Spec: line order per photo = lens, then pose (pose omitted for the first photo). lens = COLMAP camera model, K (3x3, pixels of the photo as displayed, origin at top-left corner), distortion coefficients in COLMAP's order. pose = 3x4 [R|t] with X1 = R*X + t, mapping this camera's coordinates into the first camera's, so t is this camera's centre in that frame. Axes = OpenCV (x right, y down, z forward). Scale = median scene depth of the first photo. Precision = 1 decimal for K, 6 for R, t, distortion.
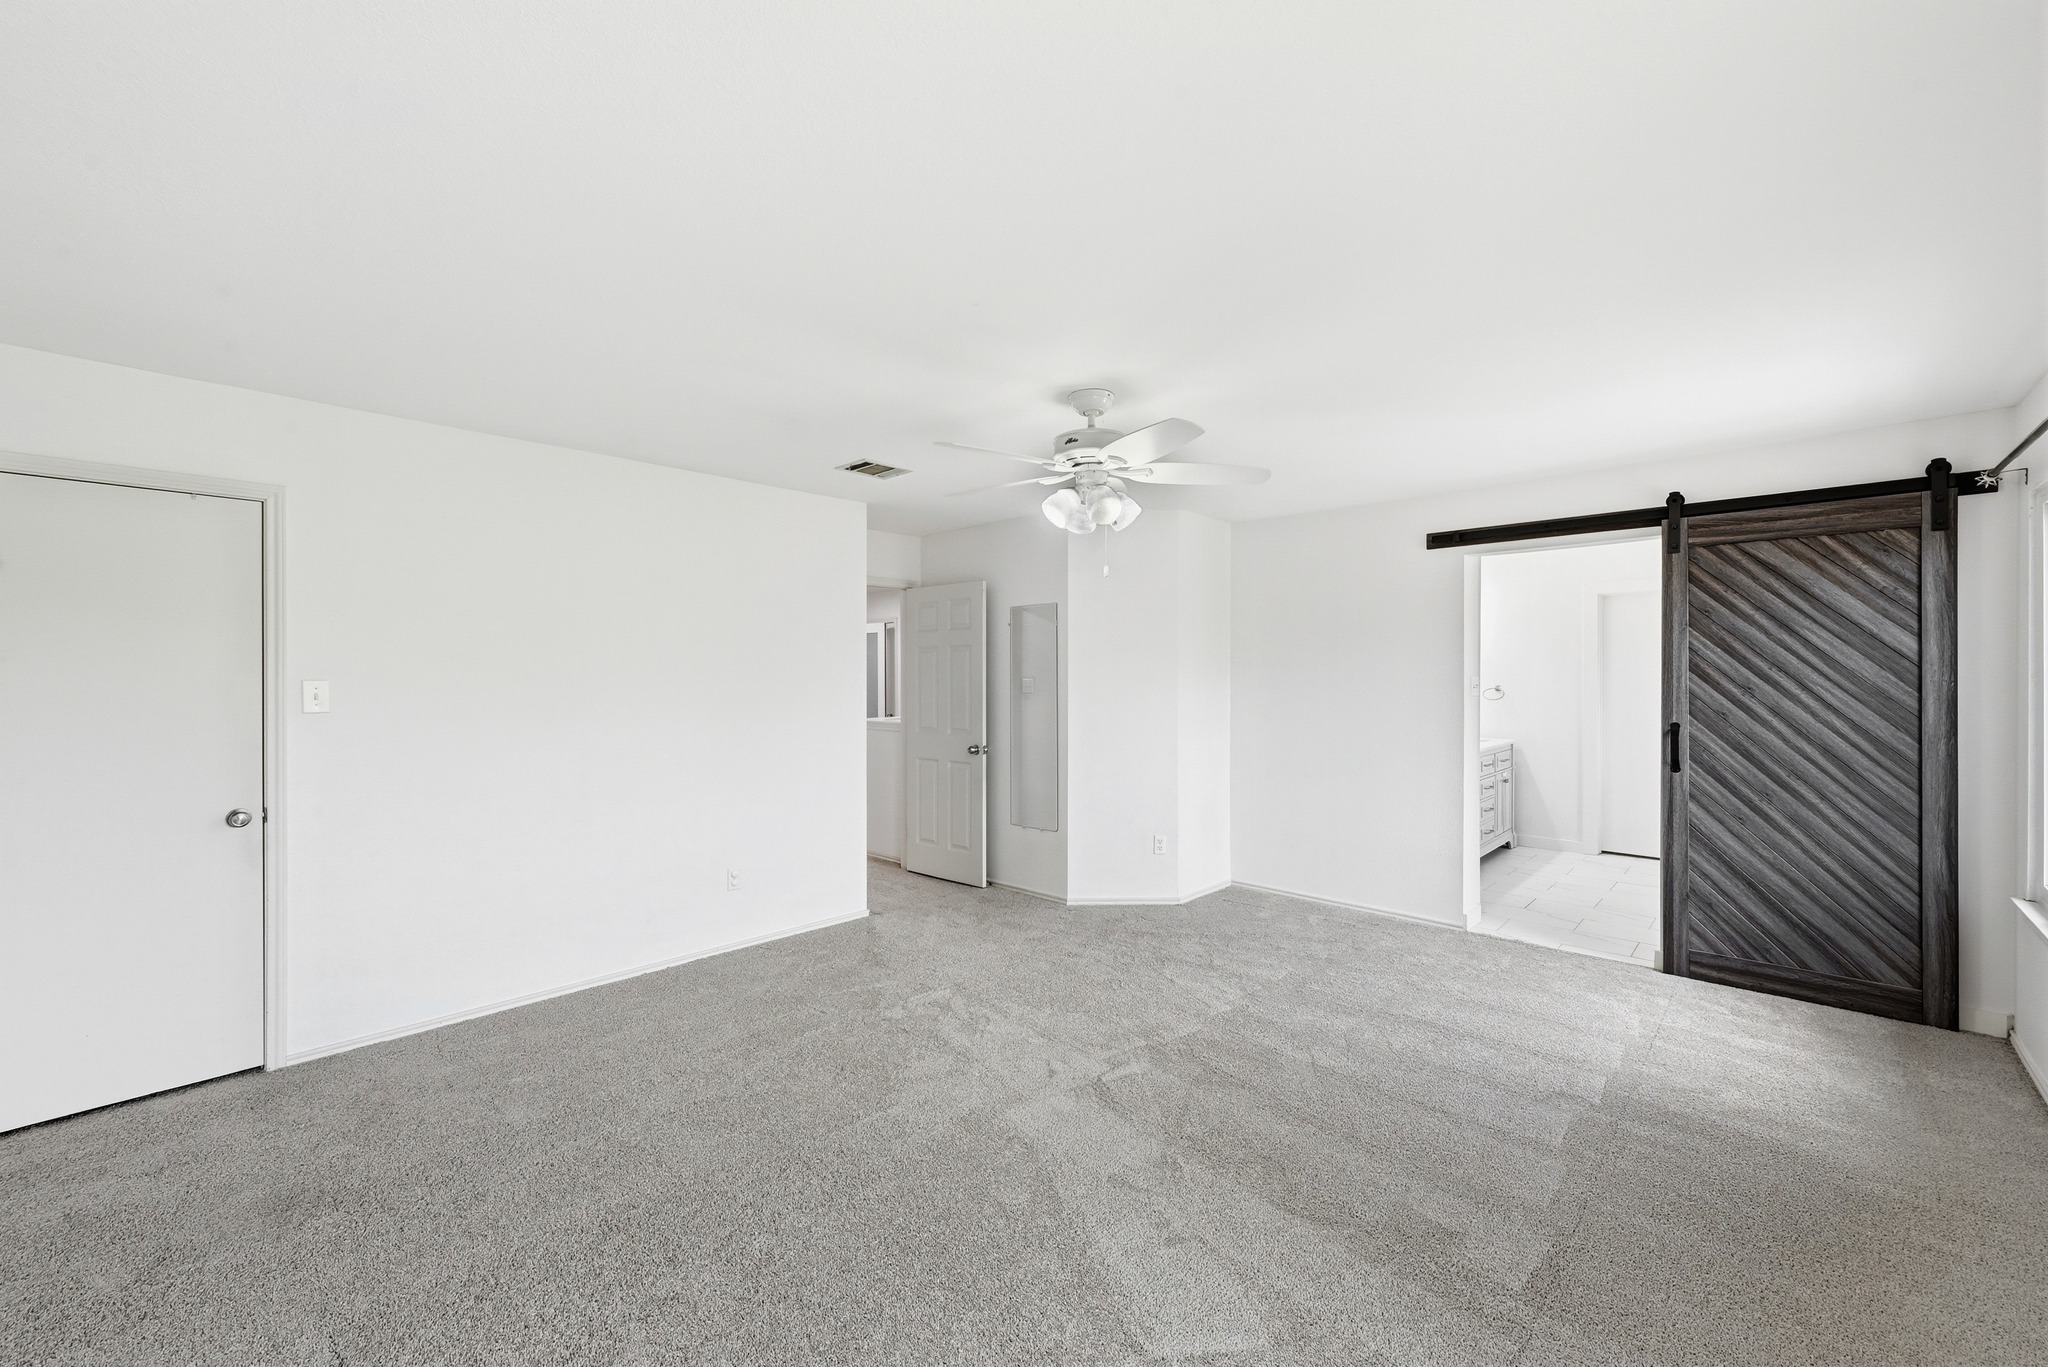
lens RADIAL K [[814.0, 0, 1018.4], [0, 814.0, 679.6], [0, 0, 1]] dist [0.001013, 0.000230]
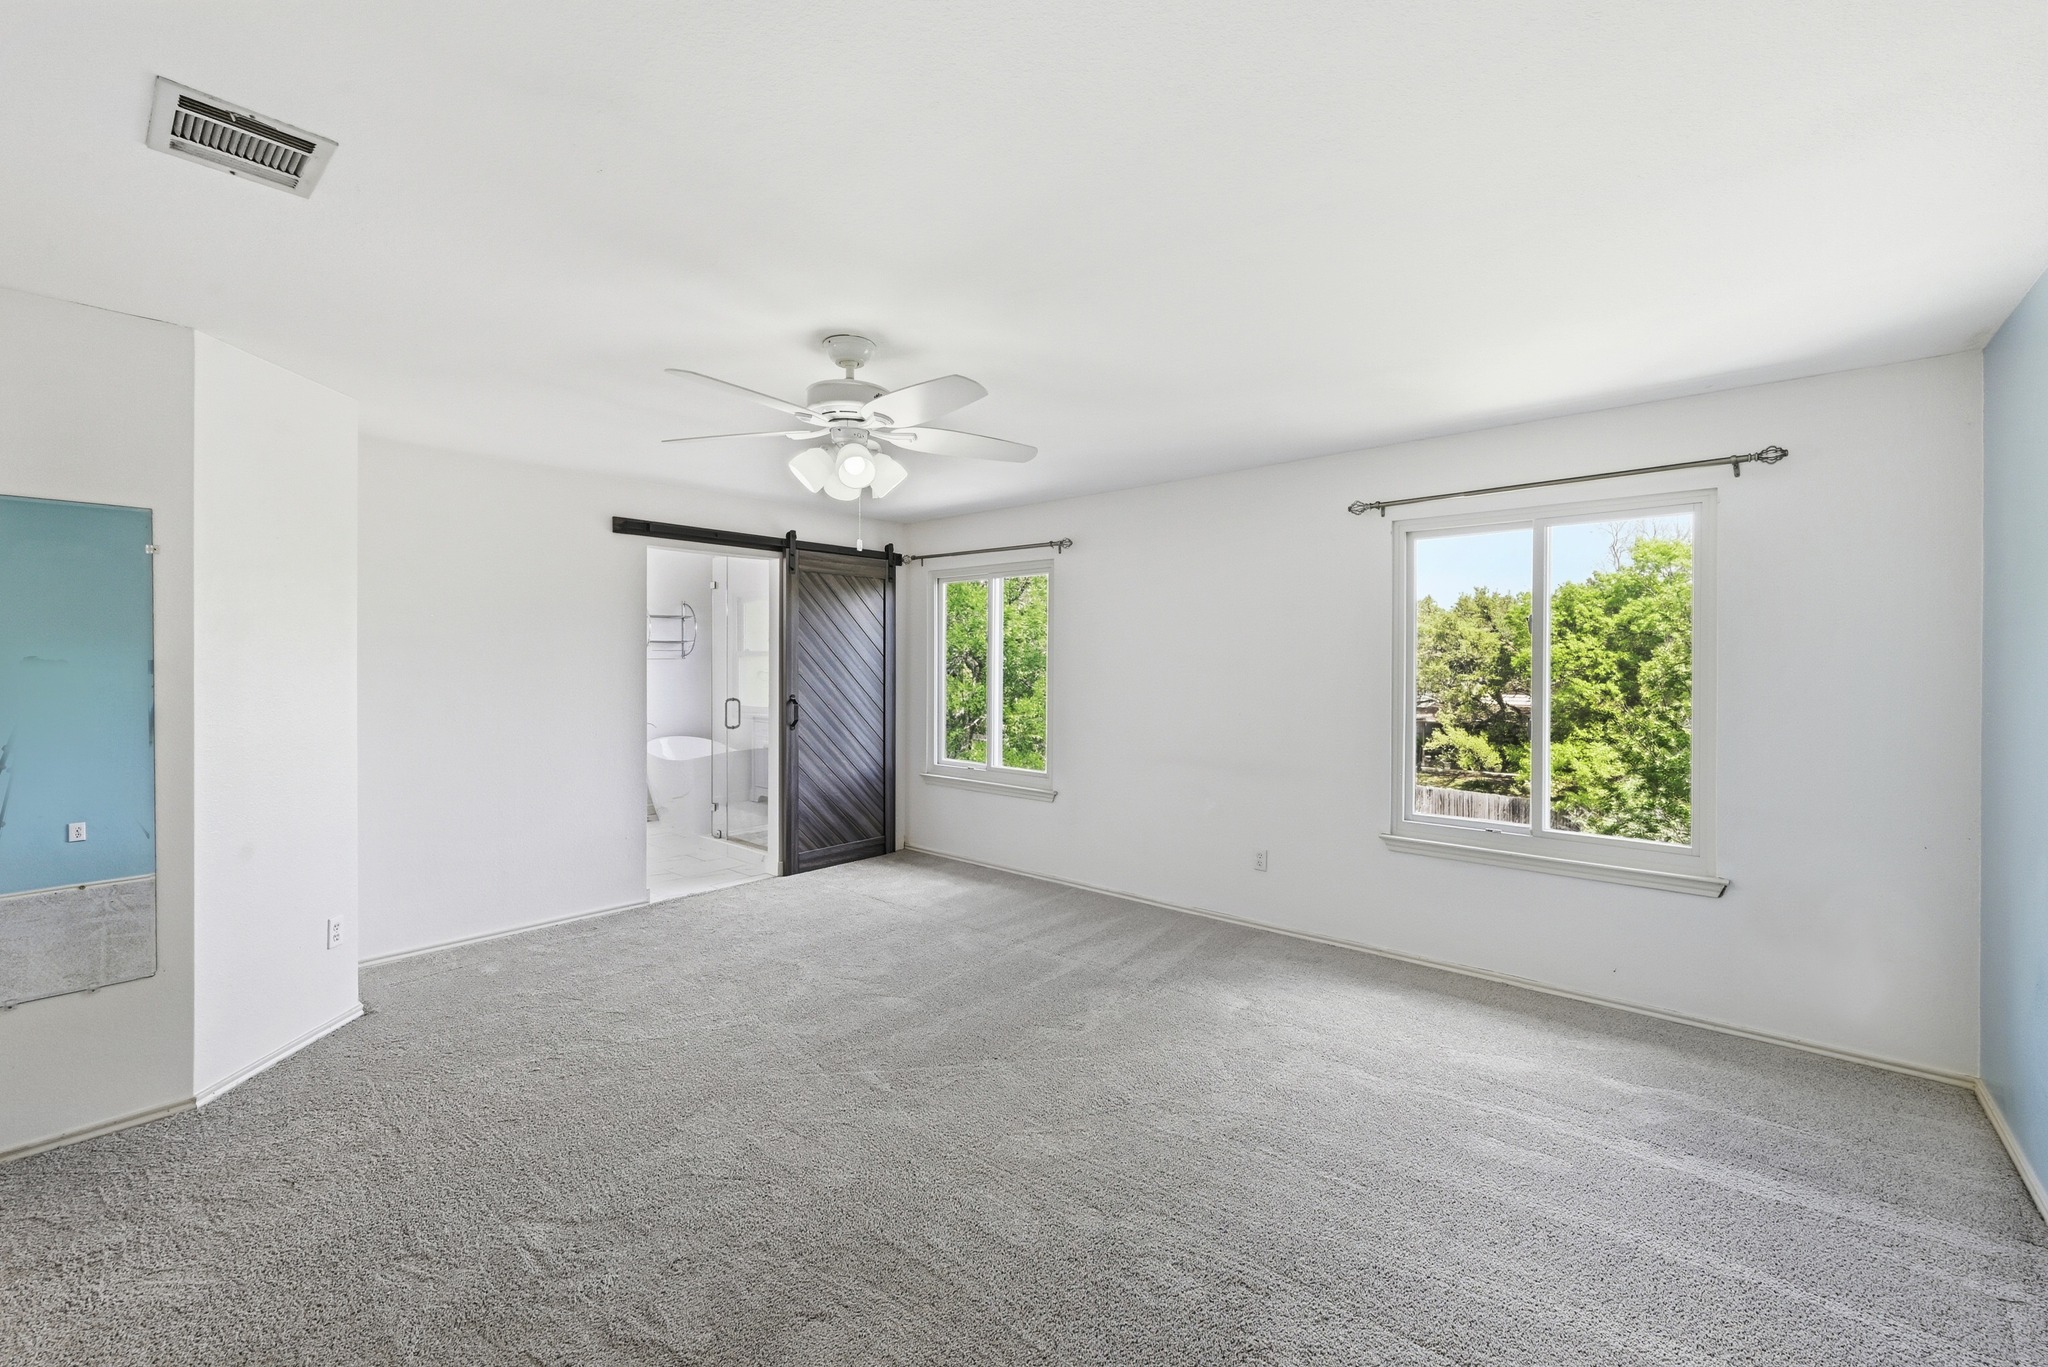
lens RADIAL K [[814.0, 0, 1018.4], [0, 814.0, 679.6], [0, 0, 1]] dist [0.001013, 0.000230]
pose [[-0.028486, -0.025803, 0.999261, -0.611561], [-0.004500, 0.999660, 0.025685, -0.012587], [-0.999584, -0.003765, -0.028593, 0.660520]]
